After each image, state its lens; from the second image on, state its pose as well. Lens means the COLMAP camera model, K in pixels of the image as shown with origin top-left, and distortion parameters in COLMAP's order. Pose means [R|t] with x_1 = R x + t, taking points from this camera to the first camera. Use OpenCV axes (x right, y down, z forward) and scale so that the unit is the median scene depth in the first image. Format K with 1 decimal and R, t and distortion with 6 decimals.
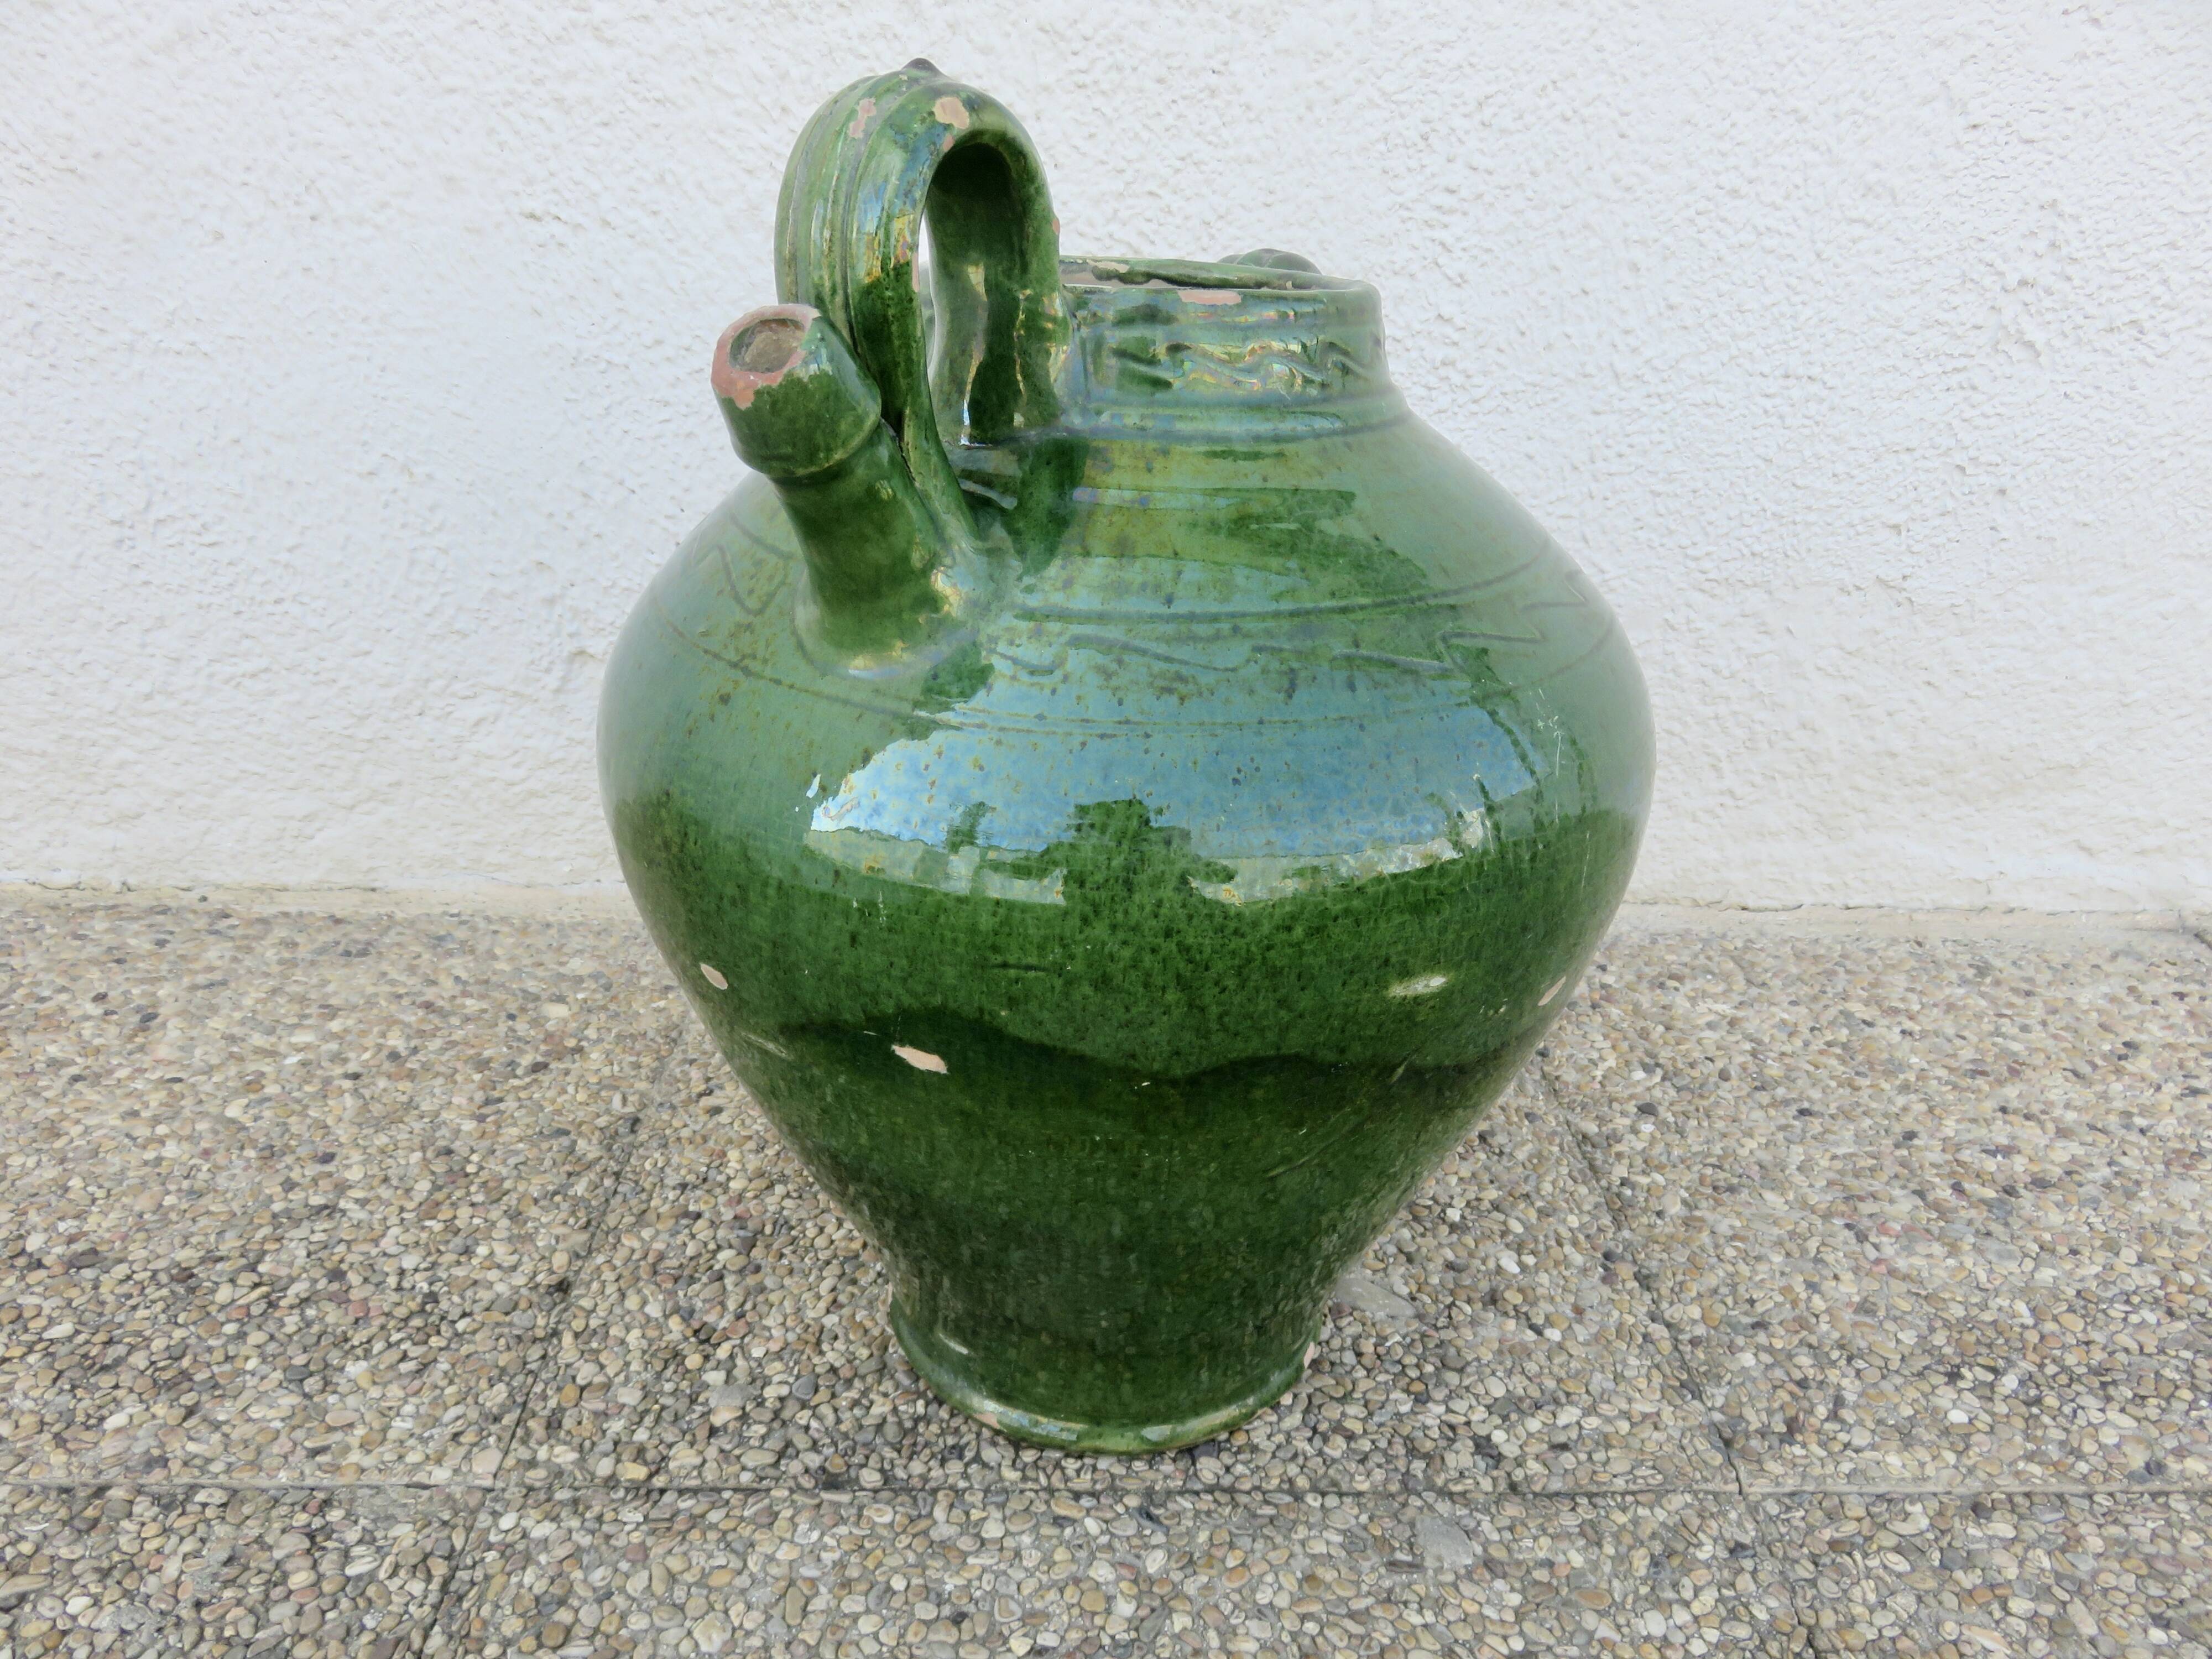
lens RADIAL K [[1665.6, 0, 1121.5], [0, 1665.6, 824.6], [0, 0, 1]] dist [-0.006580, -0.002665]
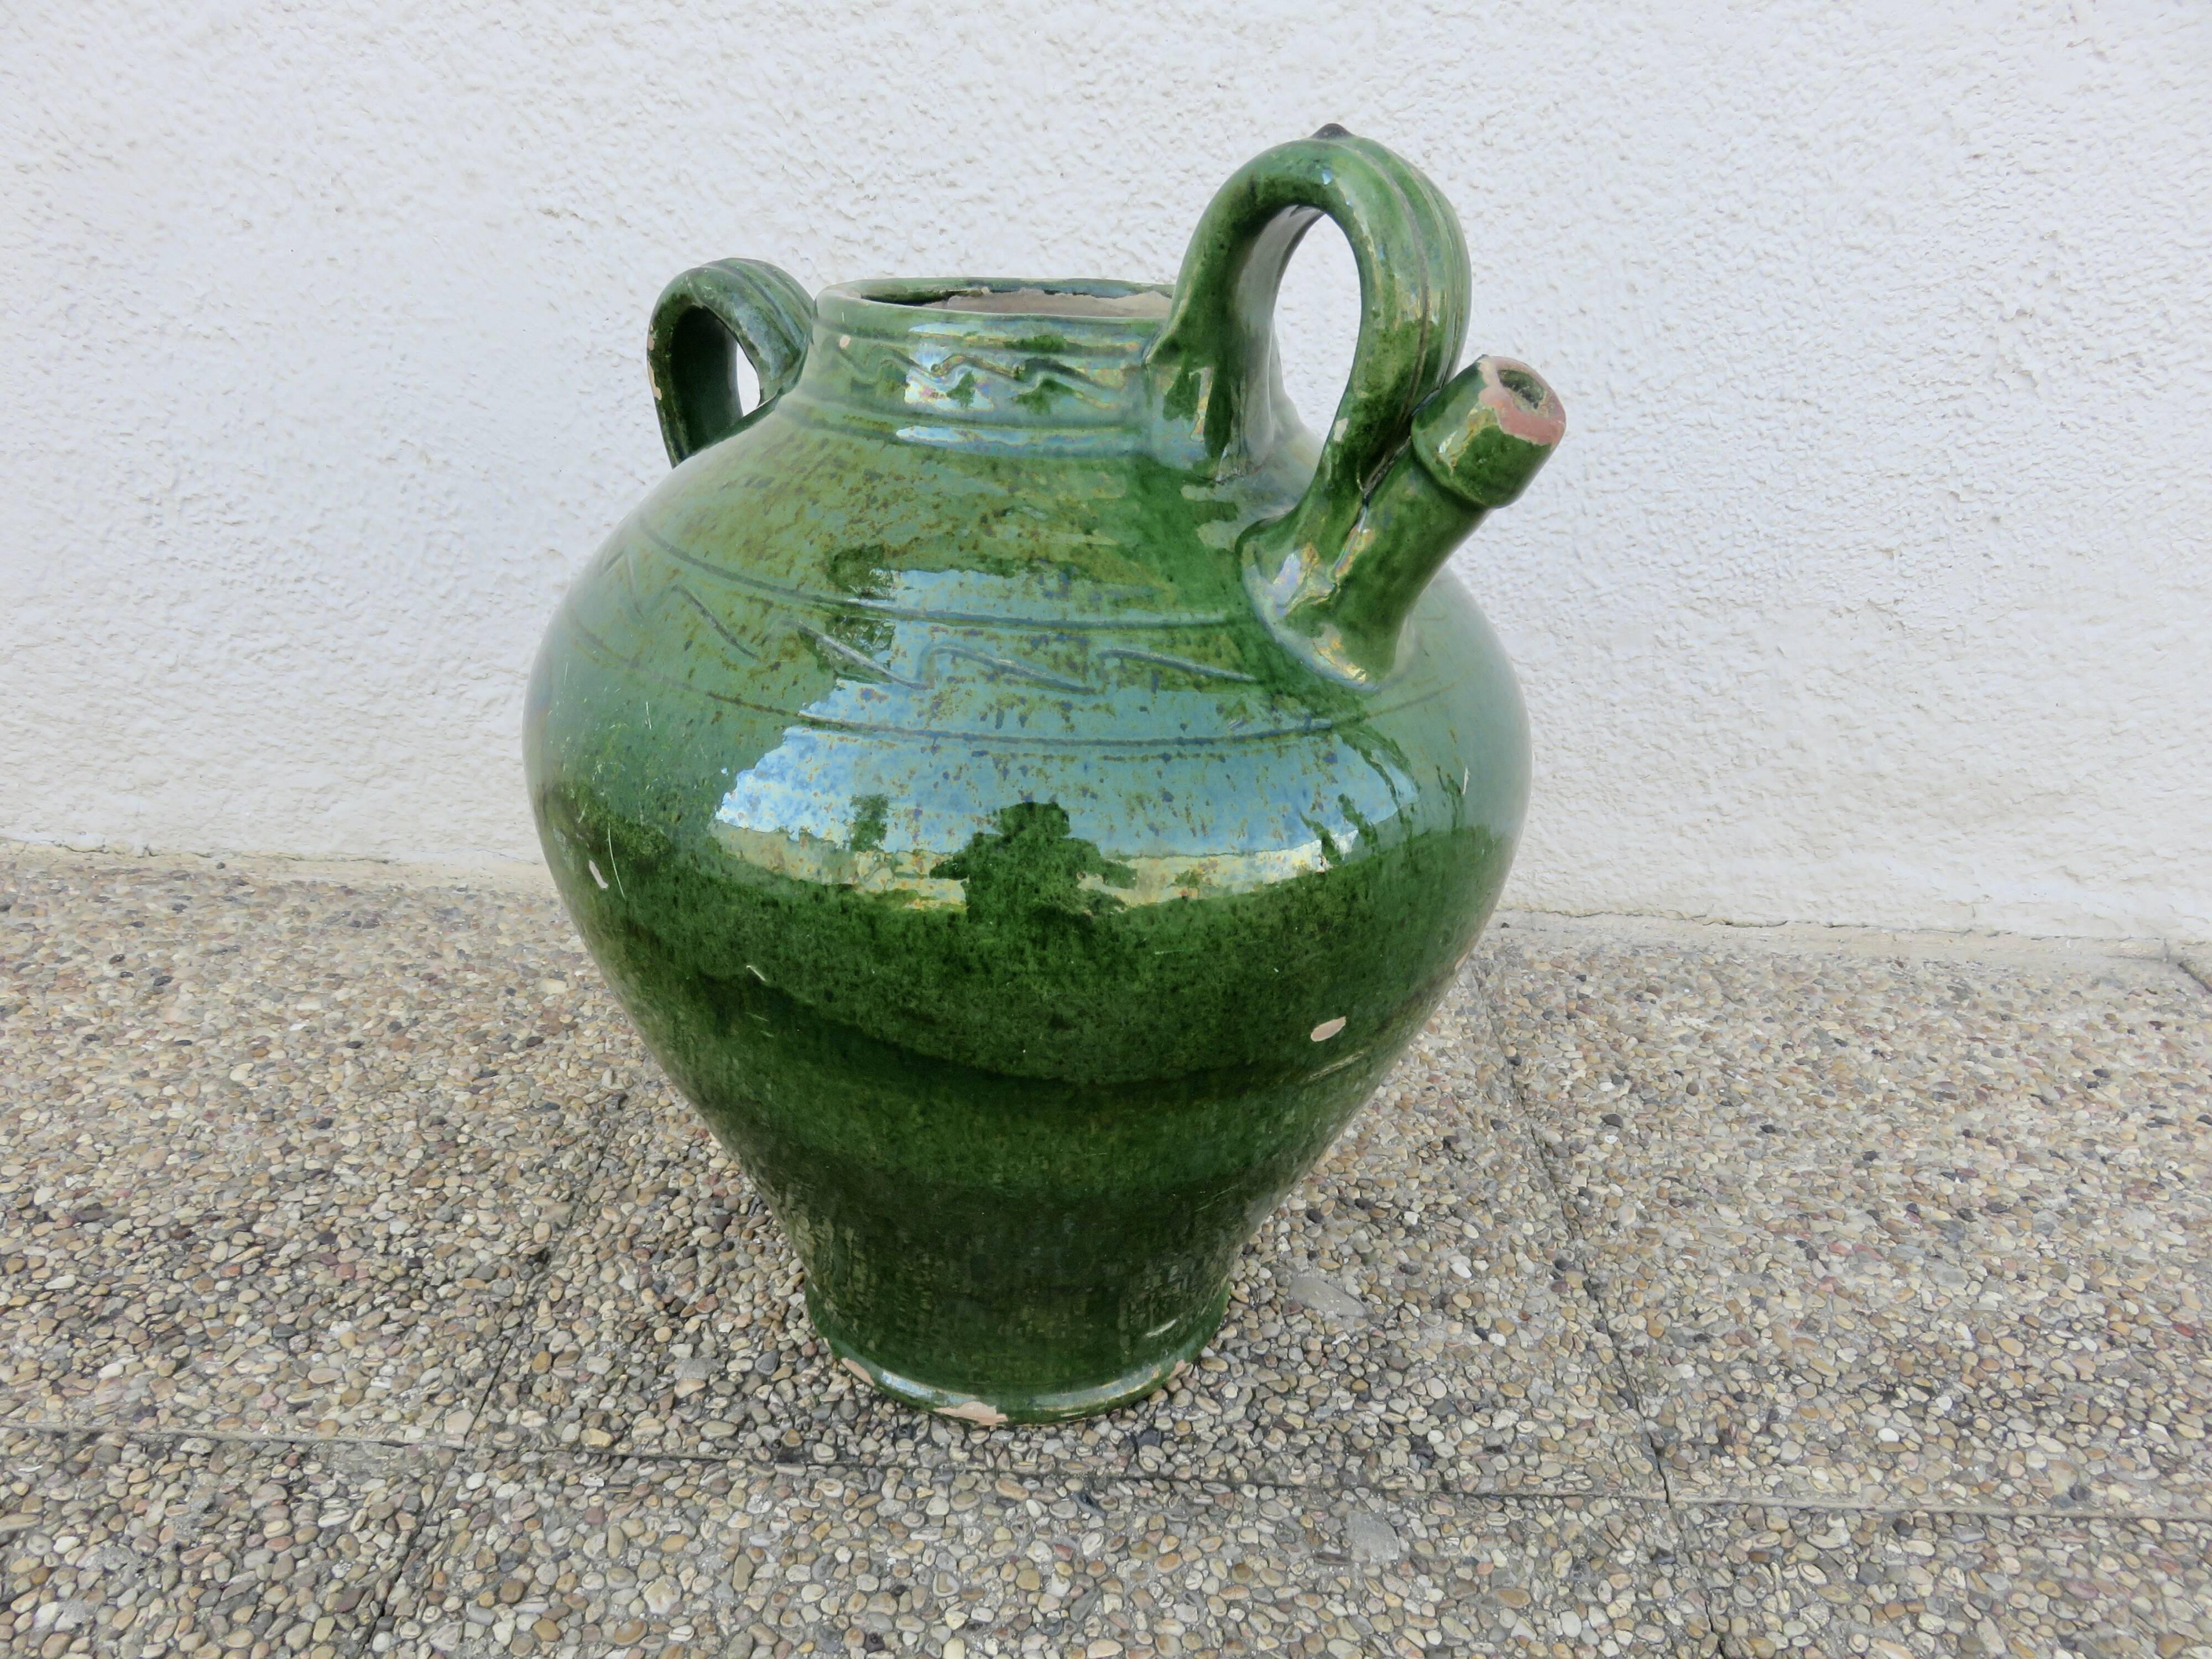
lens RADIAL K [[1665.6, 0, 1121.5], [0, 1665.6, 824.7], [0, 0, 1]] dist [-0.006580, -0.002665]
pose [[0.999273, 0.031304, -0.021741, 0.036430], [-0.031036, 0.999439, 0.012580, -0.014881], [0.022122, -0.011896, 0.999684, -0.024331]]
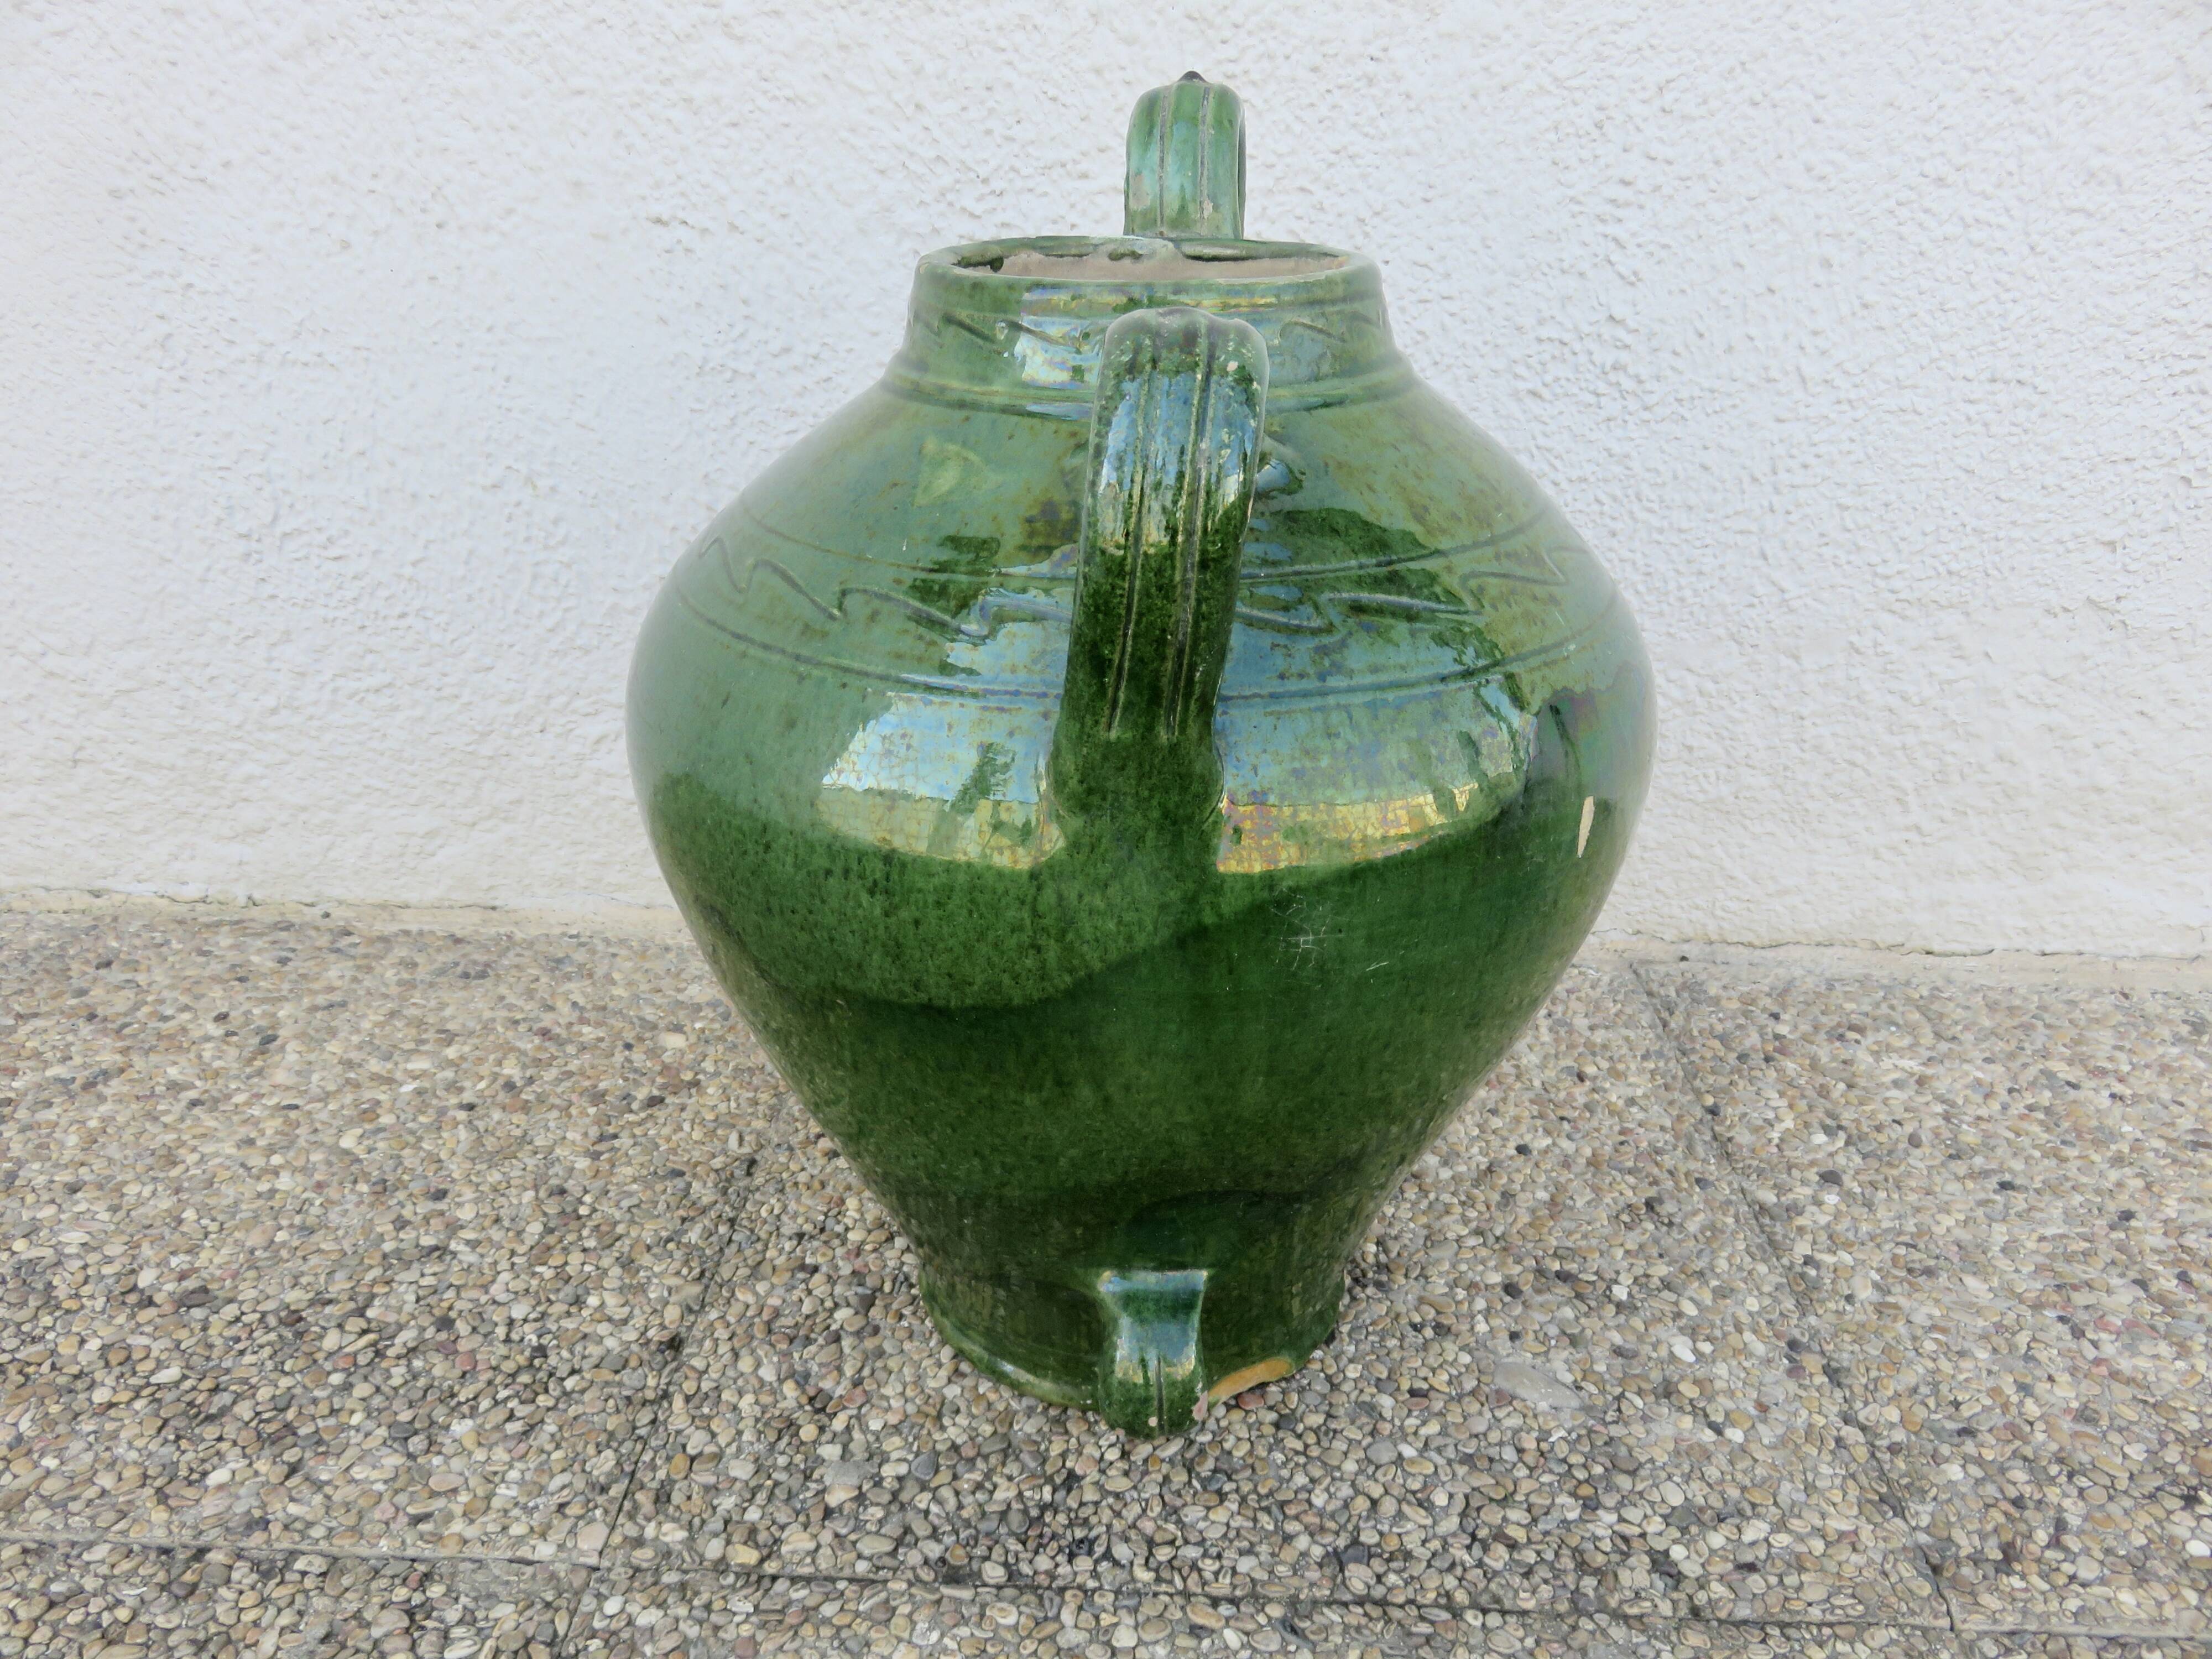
lens RADIAL K [[1665.6, 0, 1122.7], [0, 1665.6, 826.9], [0, 0, 1]] dist [-0.006580, -0.002665]
pose [[0.997525, 0.013668, -0.068968, -0.016083], [-0.013417, 0.999902, 0.004090, -0.024503], [0.069017, -0.003154, 0.997610, 0.060726]]
